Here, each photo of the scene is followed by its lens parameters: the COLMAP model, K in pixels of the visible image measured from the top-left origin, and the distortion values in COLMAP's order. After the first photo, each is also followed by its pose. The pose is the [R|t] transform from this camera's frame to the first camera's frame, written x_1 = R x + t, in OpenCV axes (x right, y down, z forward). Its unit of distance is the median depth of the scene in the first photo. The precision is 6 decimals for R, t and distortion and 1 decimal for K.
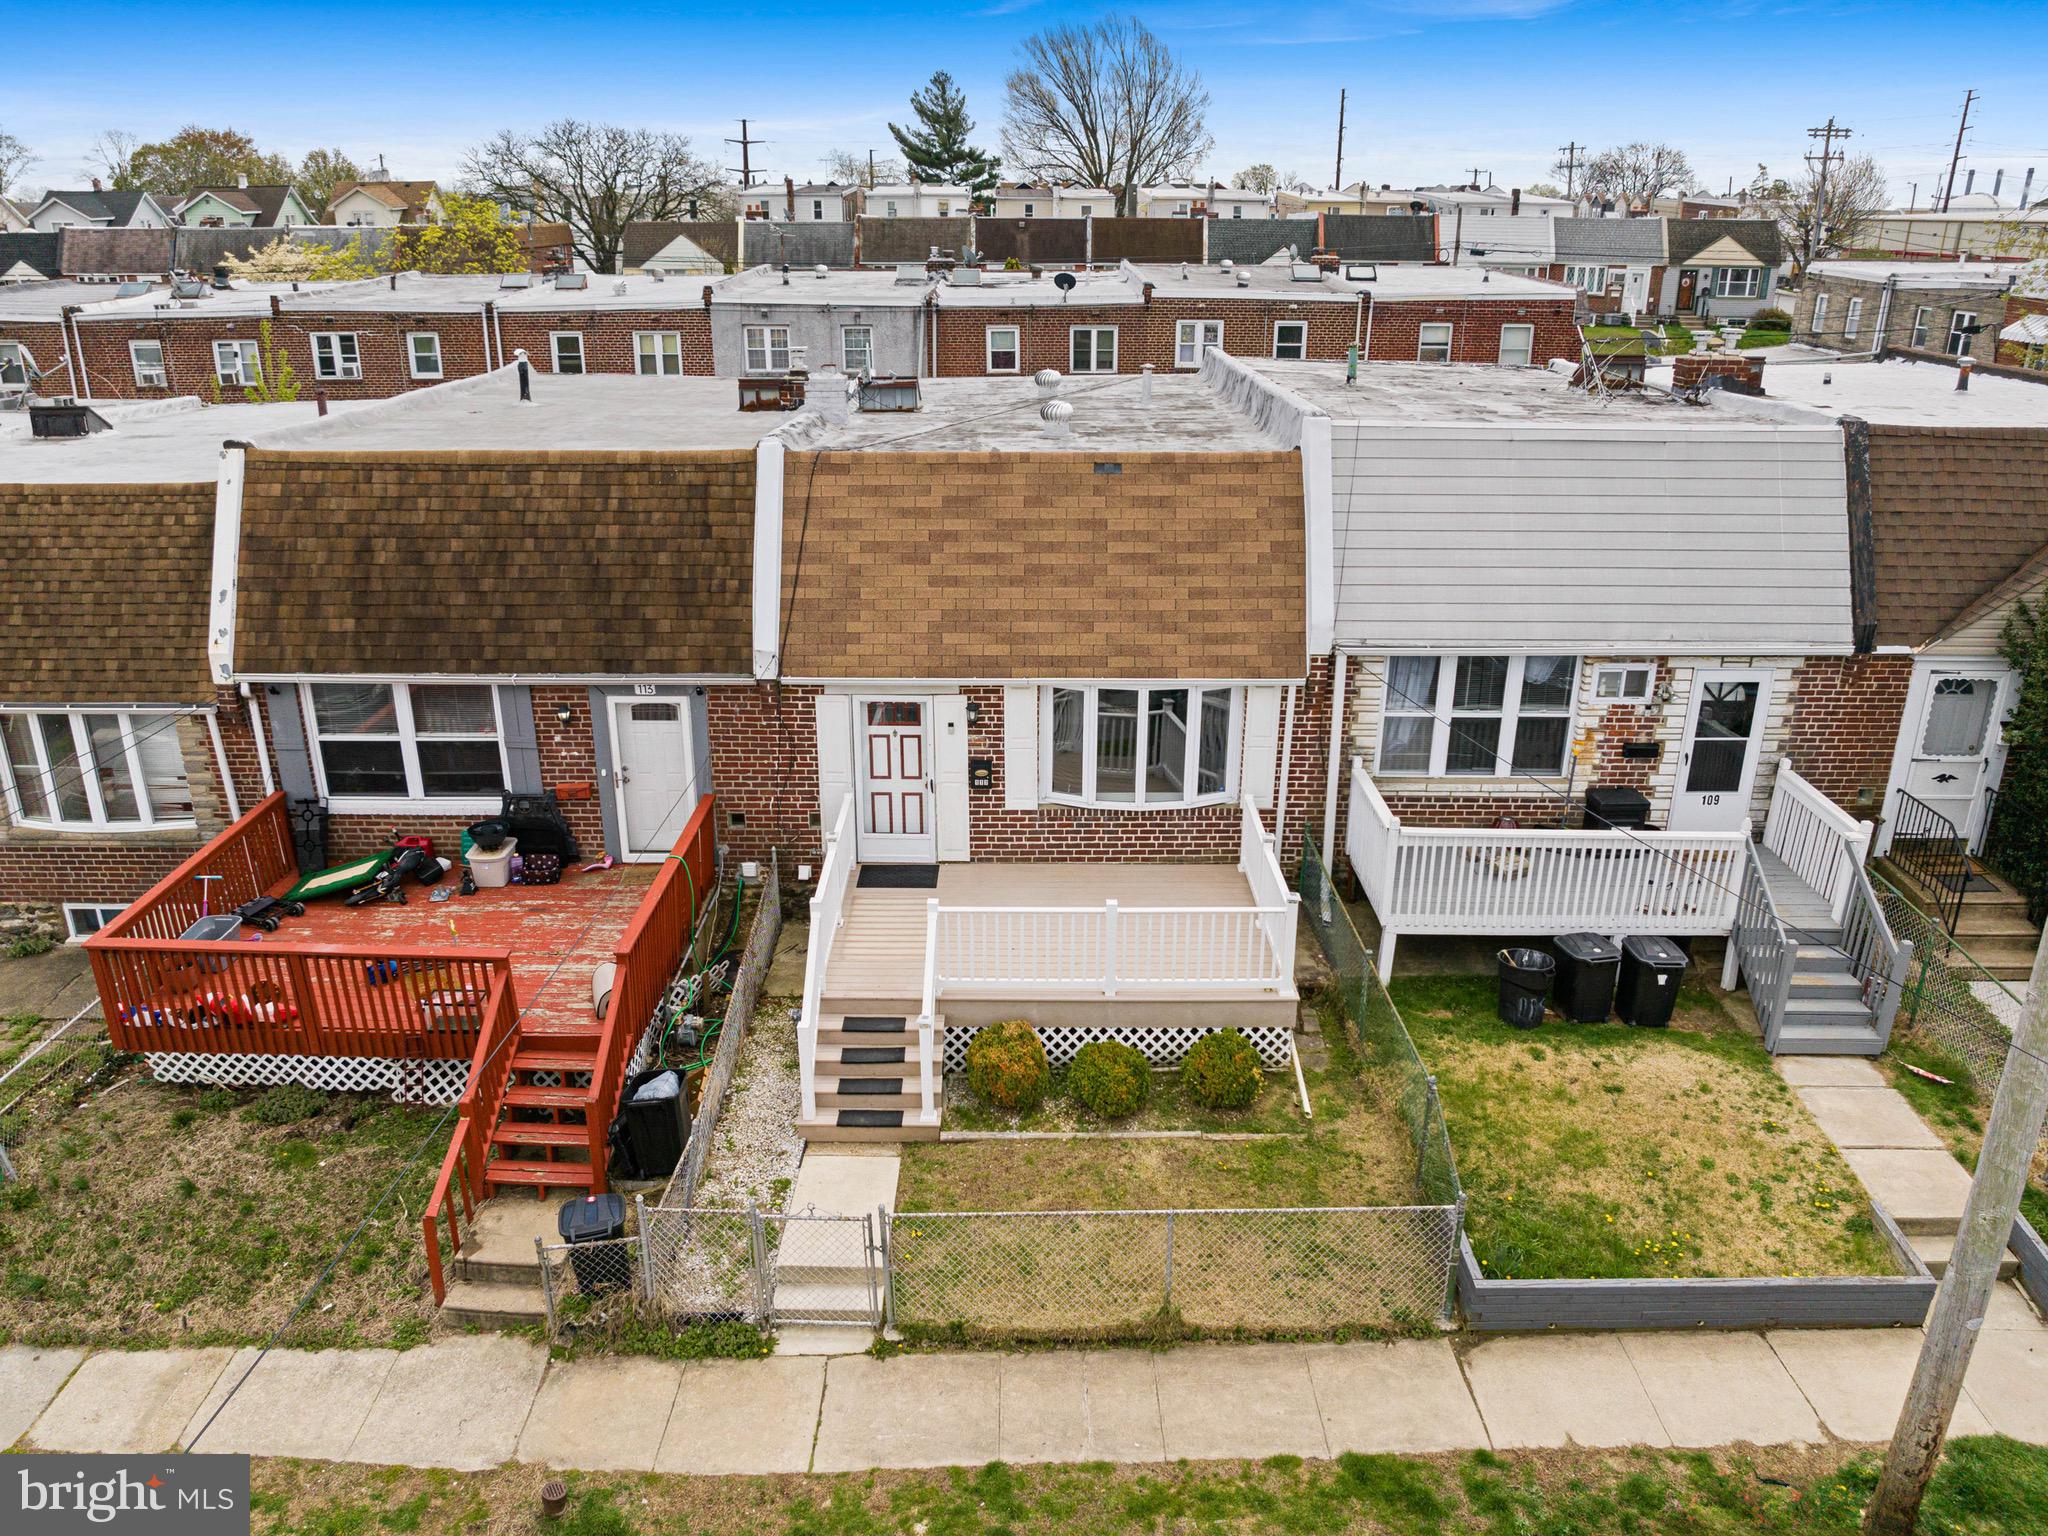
lens RADIAL K [[1499.4, 0, 1047.8], [0, 1499.4, 736.0], [0, 0, 1]] dist [-0.041770, -0.000078]
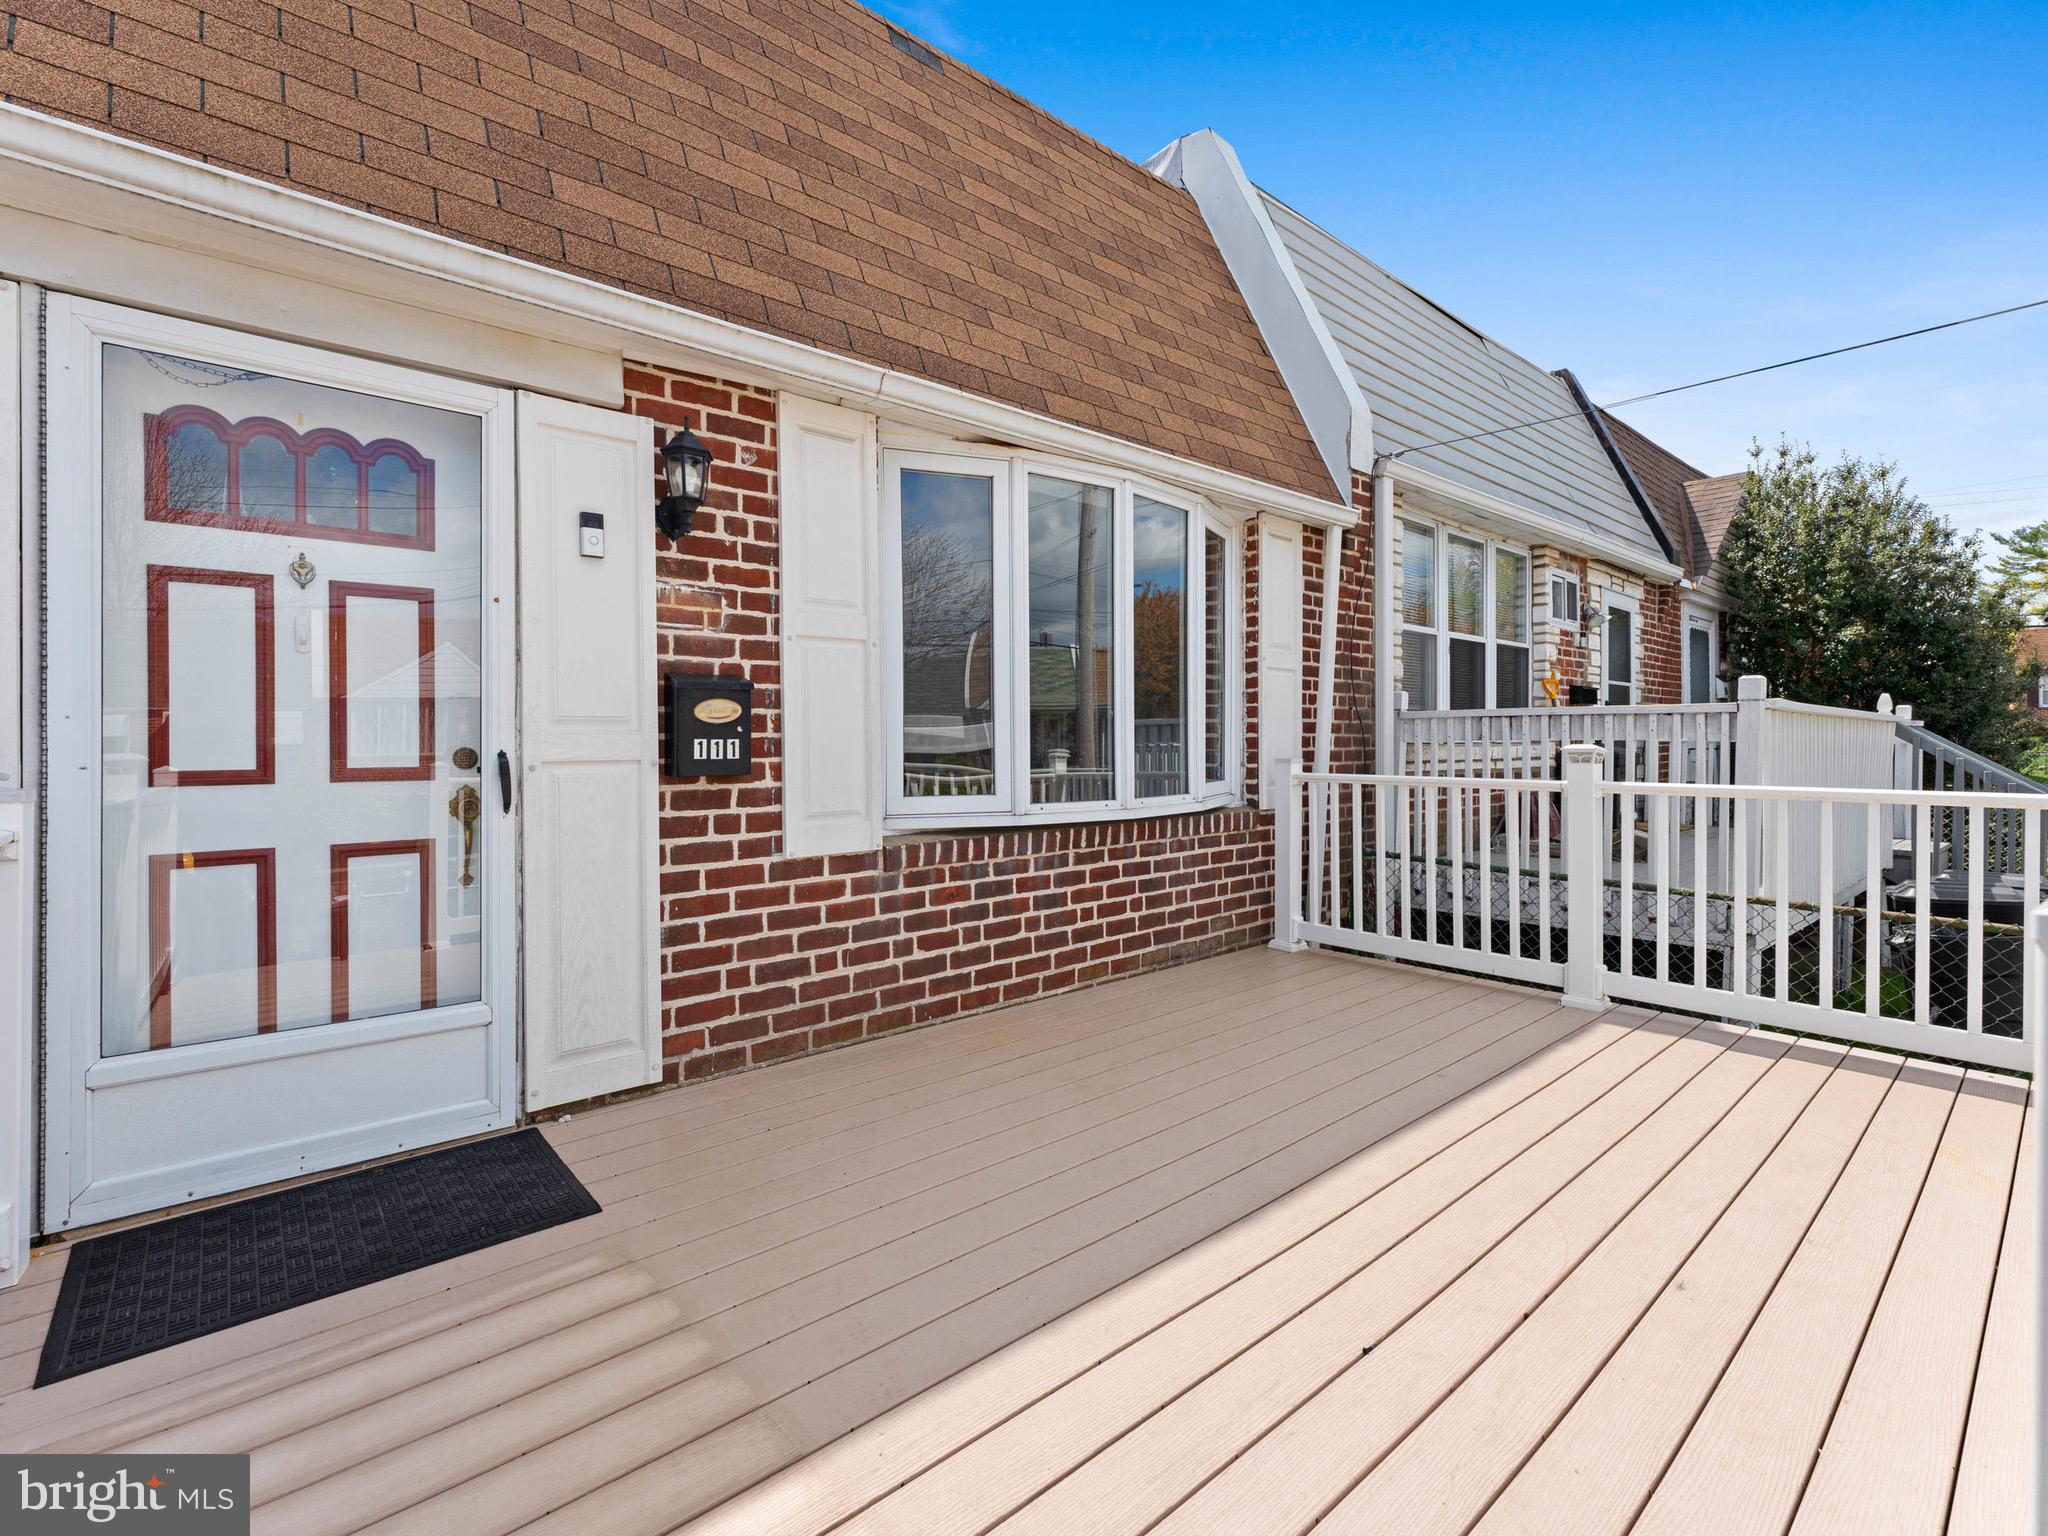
lens RADIAL K [[921.8, 0, 1025.6], [0, 921.8, 741.1], [0, 0, 1]] dist [0.000606, -0.000601]
pose [[0.763804, -0.008805, 0.645388, -0.111677], [0.231149, 0.937320, -0.260771, 0.087982], [-0.602639, 0.348359, 0.717964, 0.862033]]
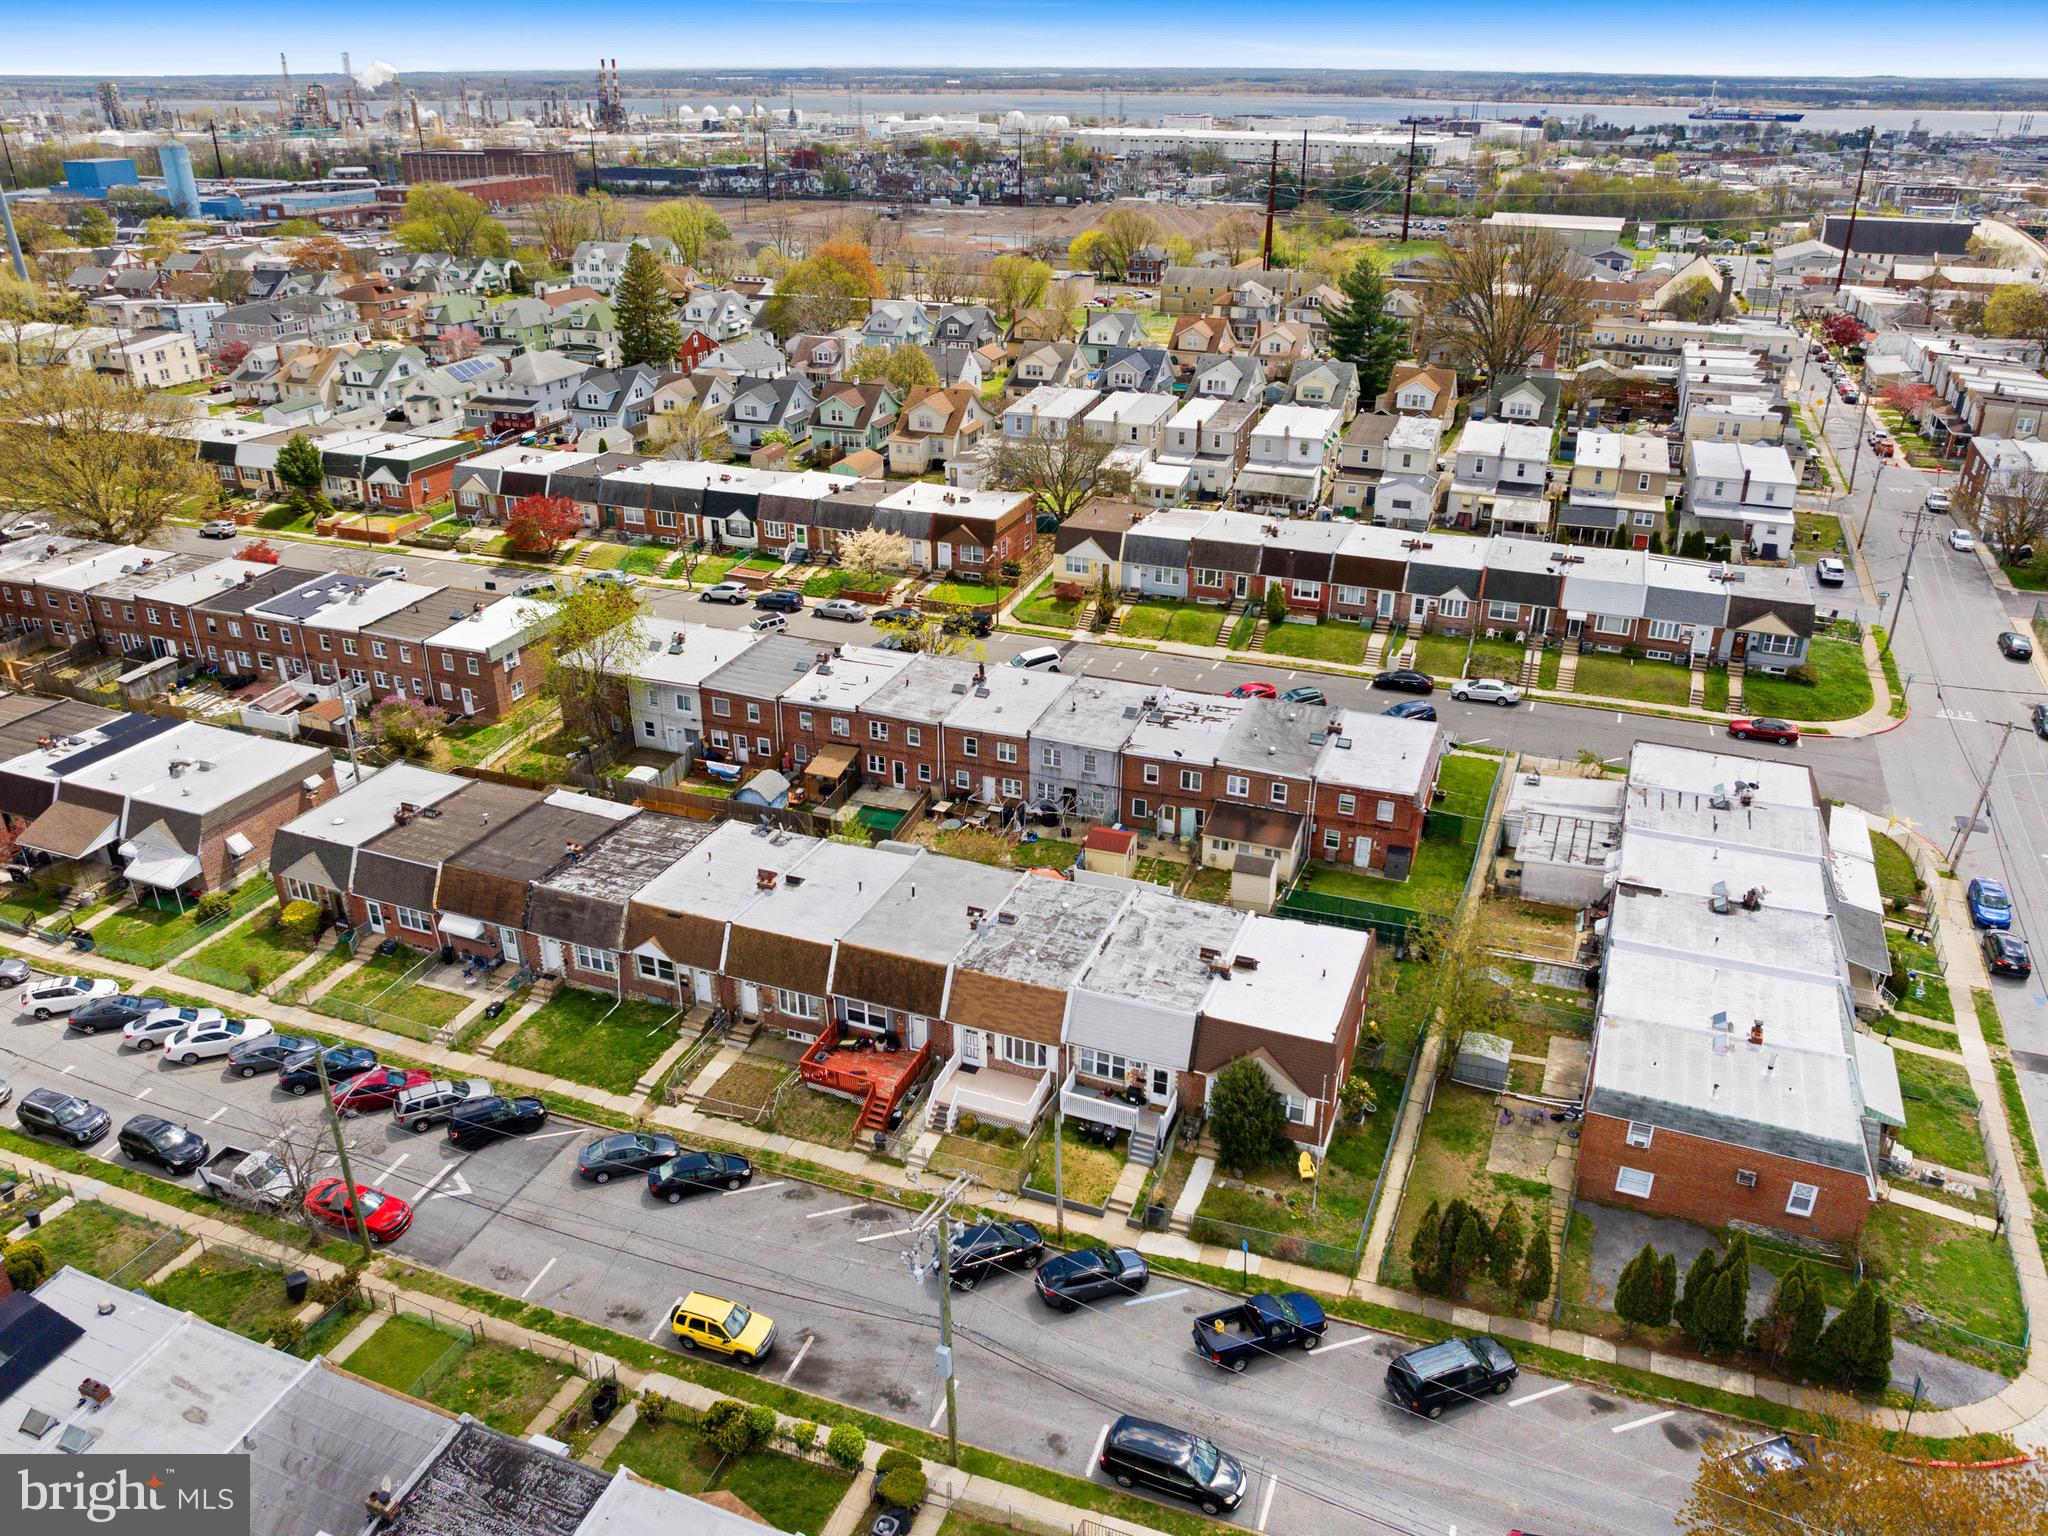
lens RADIAL K [[1536.2, 0, 1036.5], [0, 1536.2, 696.0], [0, 0, 1]] dist [-0.030677, -0.010773]
pose [[0.931855, 0.142520, -0.333669, 1.391993], [-0.124190, 0.989362, 0.075756, -1.317629], [0.340916, -0.029155, 0.939641, -3.002113]]
